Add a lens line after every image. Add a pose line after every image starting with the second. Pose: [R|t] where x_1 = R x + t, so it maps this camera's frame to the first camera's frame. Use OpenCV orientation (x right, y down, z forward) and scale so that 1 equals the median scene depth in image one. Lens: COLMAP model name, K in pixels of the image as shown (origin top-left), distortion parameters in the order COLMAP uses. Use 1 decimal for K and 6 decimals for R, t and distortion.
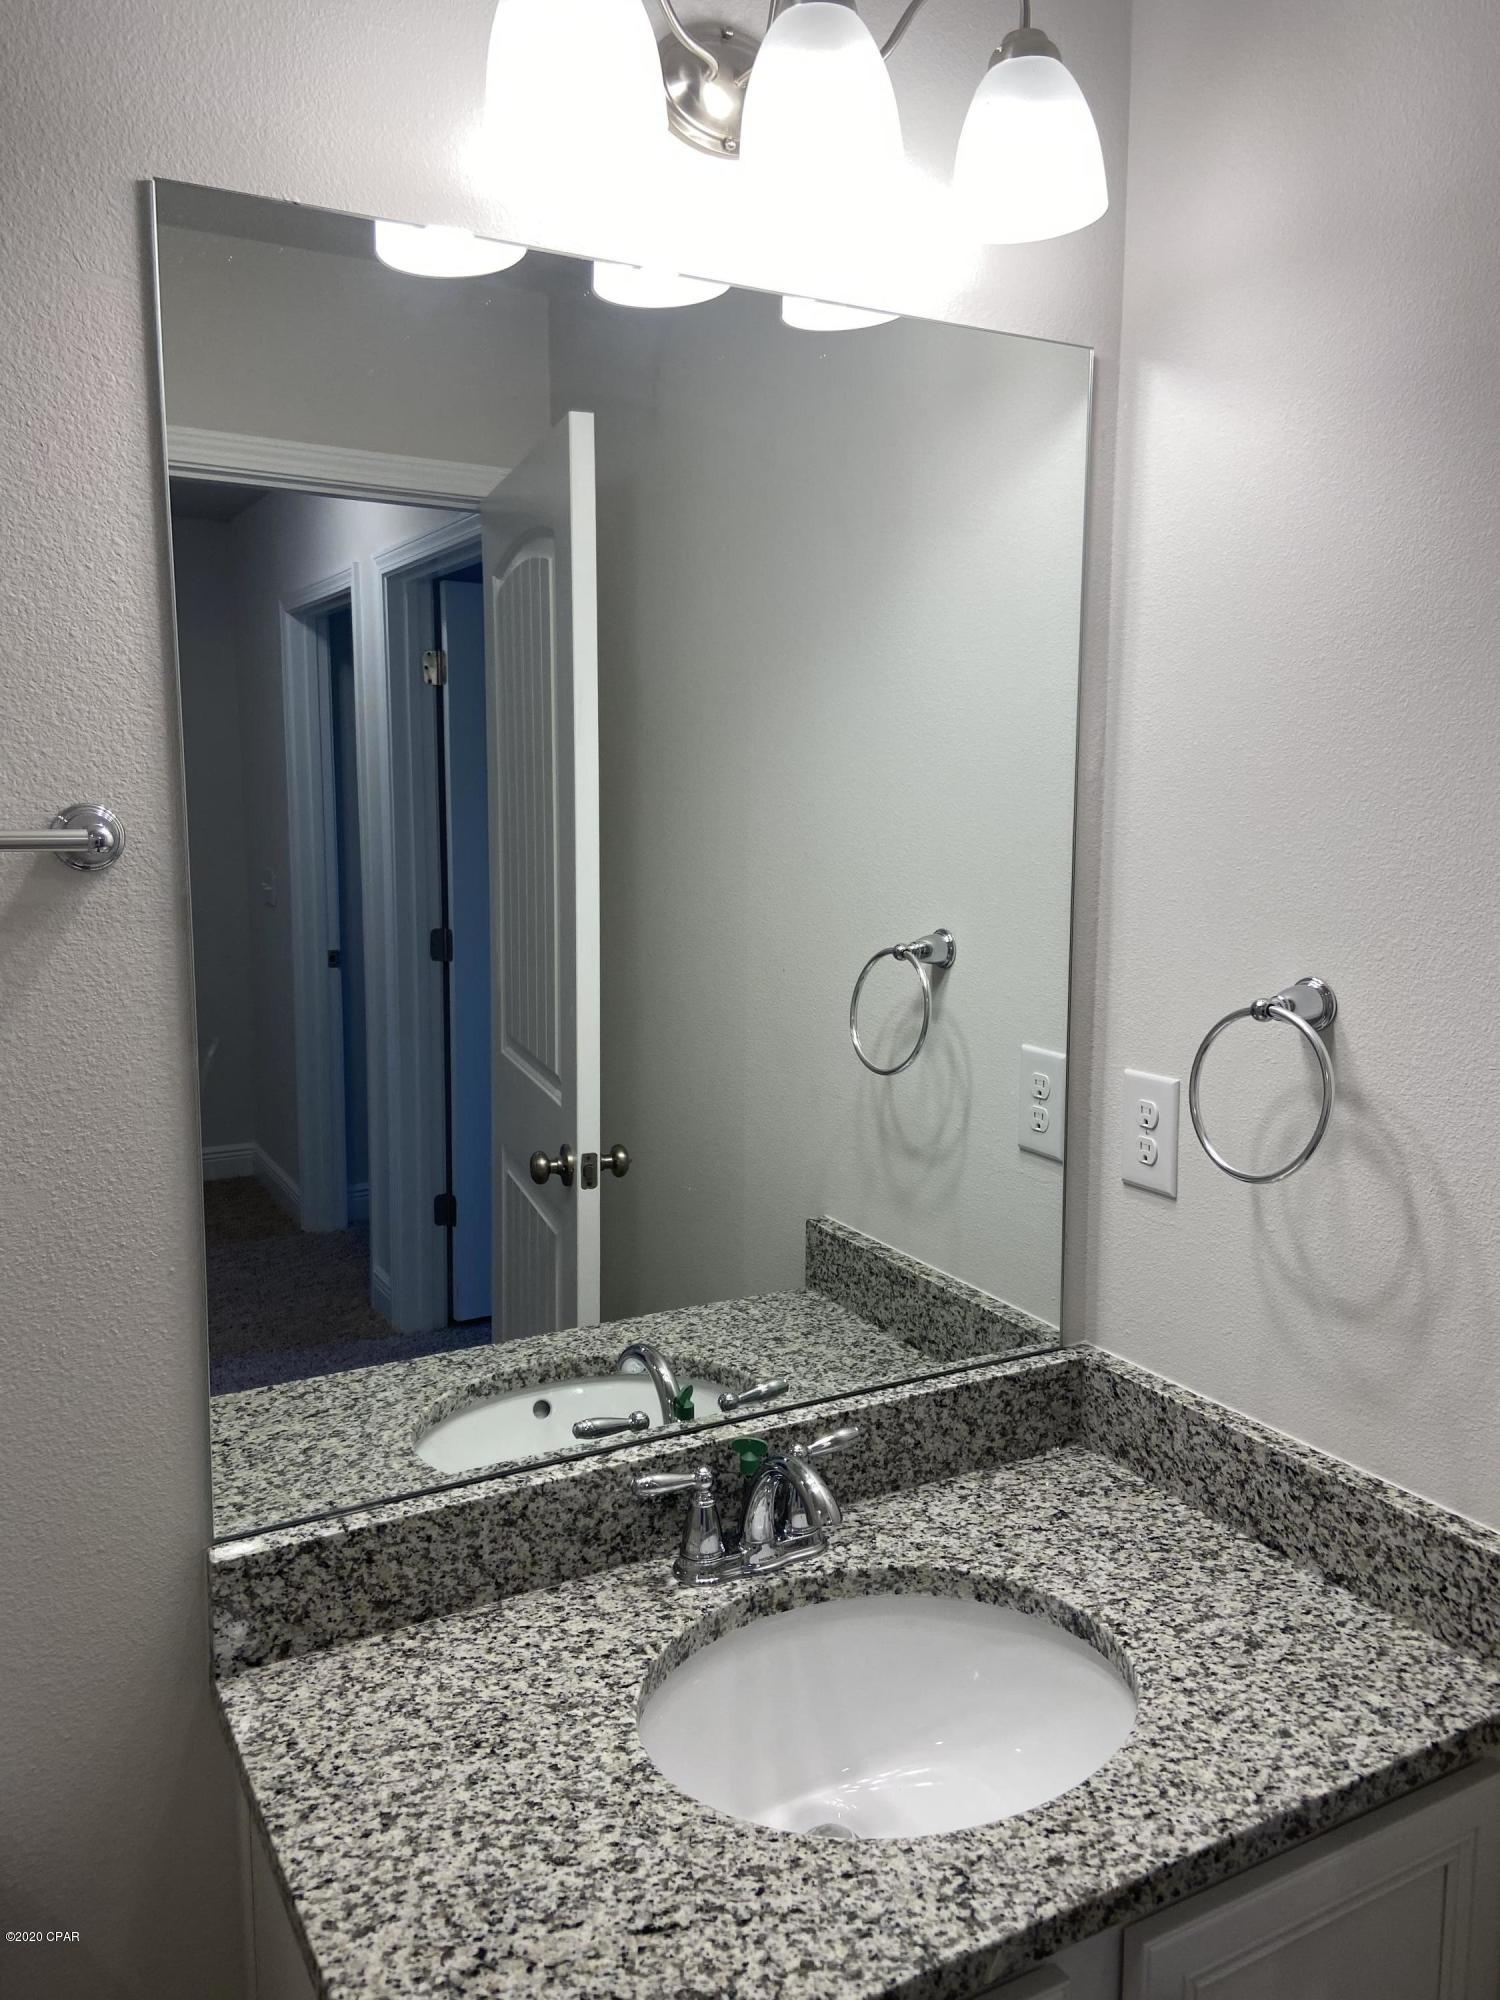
lens RADIAL K [[1534.8, 0, 749.2], [0, 1534.8, 995.5], [0, 0, 1]] dist [0.016538, 0.001344]
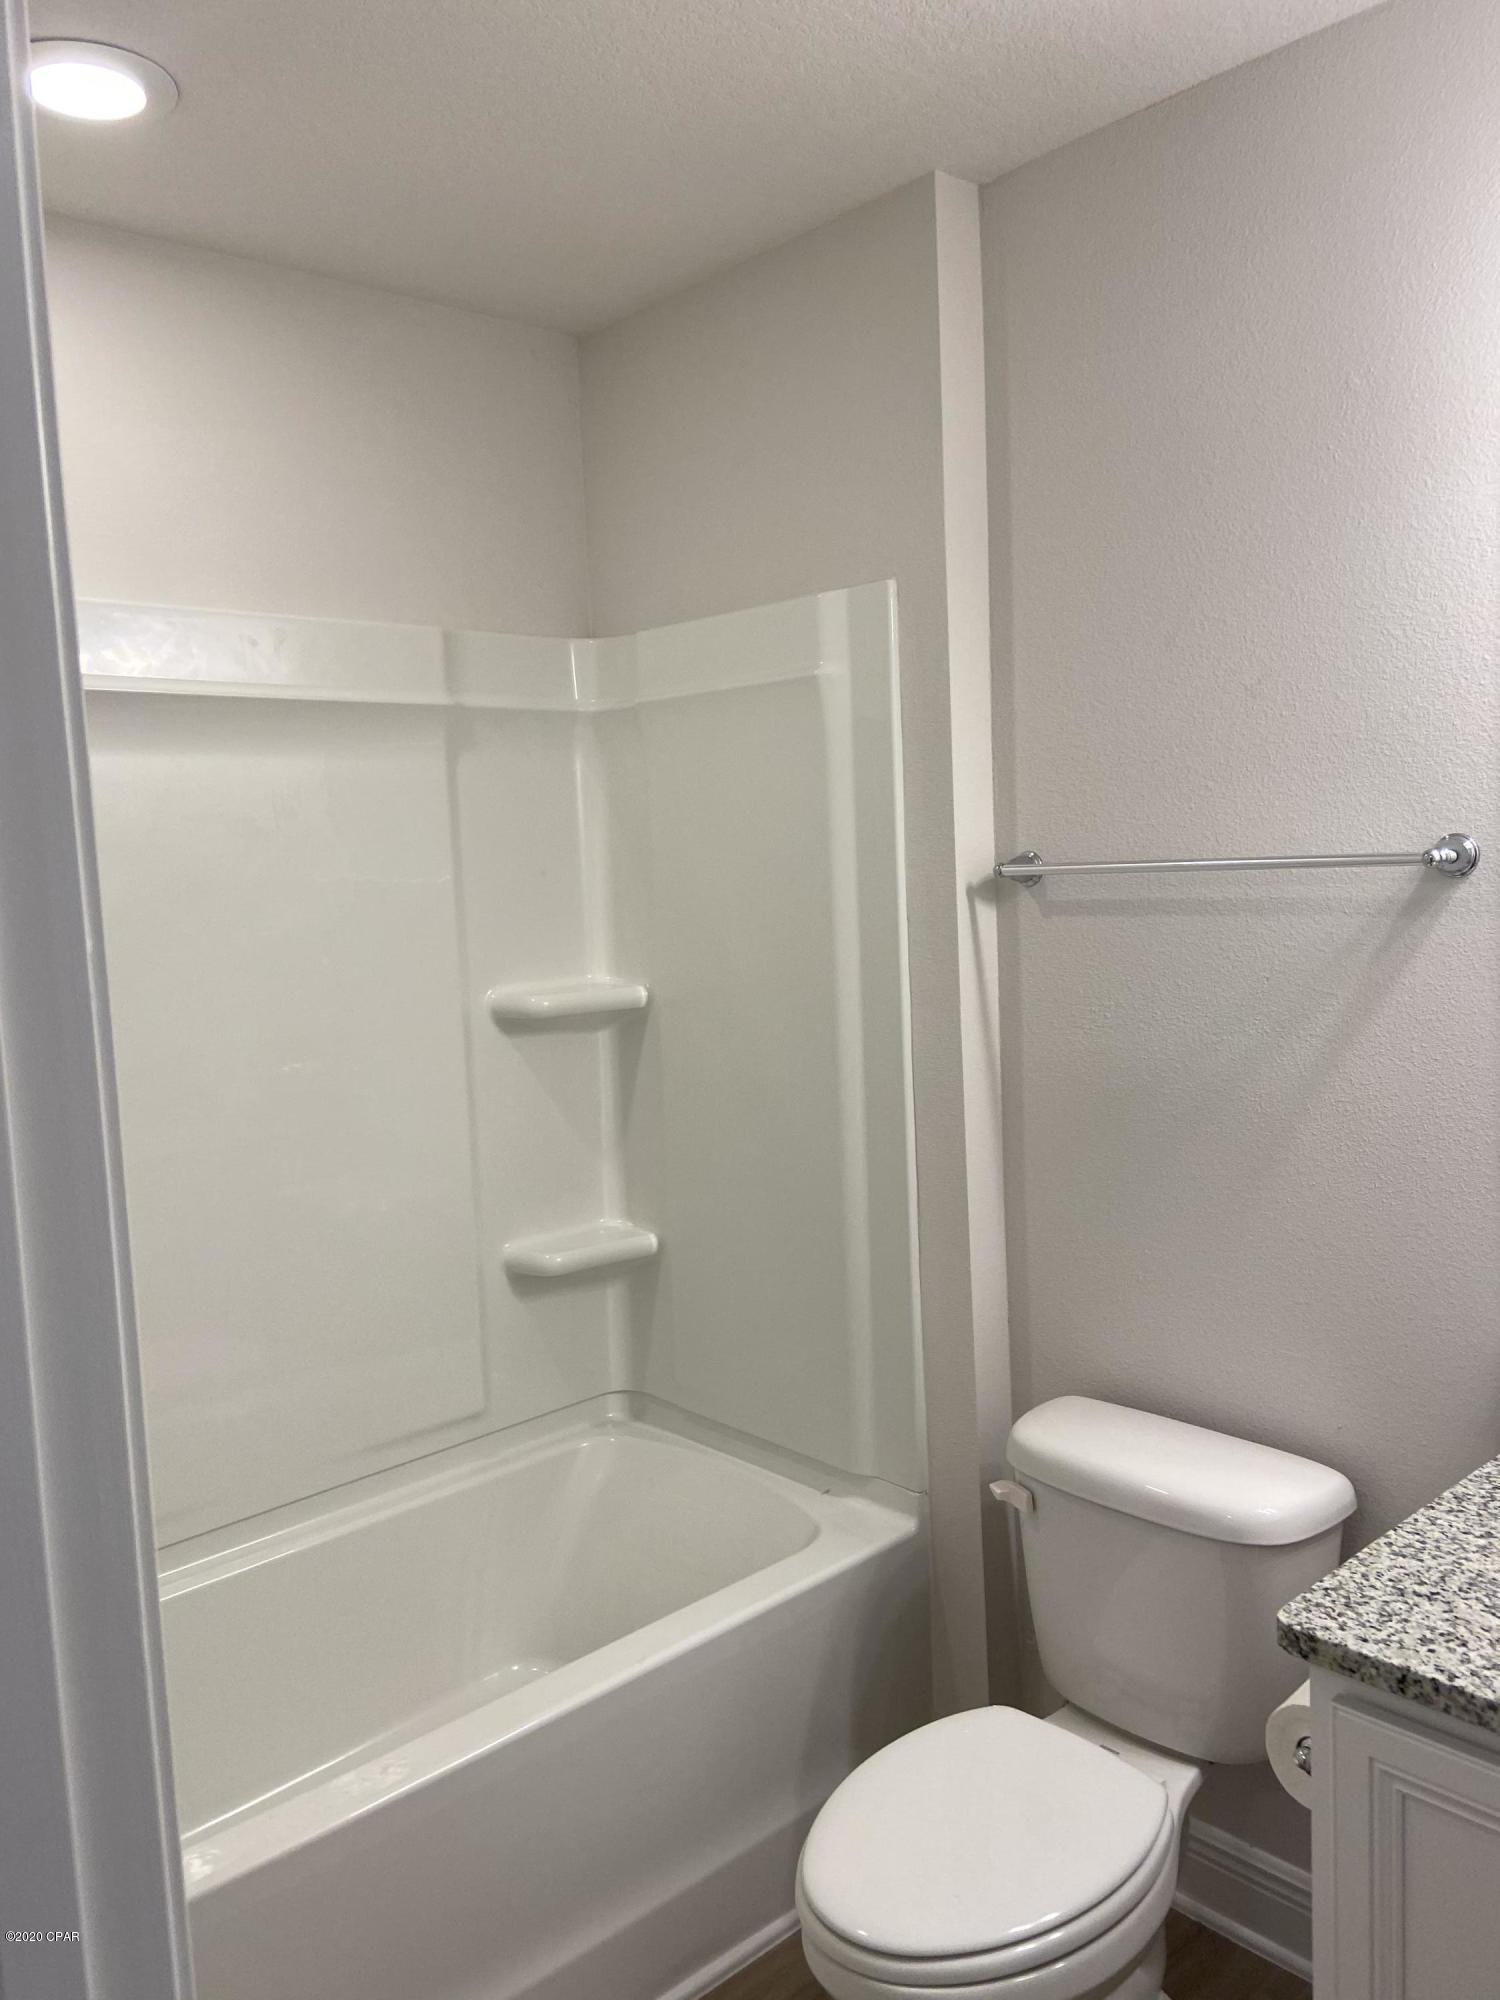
lens RADIAL K [[1534.8, 0, 751.0], [0, 1534.8, 1002.1], [0, 0, 1]] dist [0.016538, 0.001344]
pose [[0.238896, 0.080776, -0.967680, 0.910392], [-0.065844, 0.995588, 0.066850, -0.014274], [0.968810, 0.047746, 0.243161, -0.041772]]
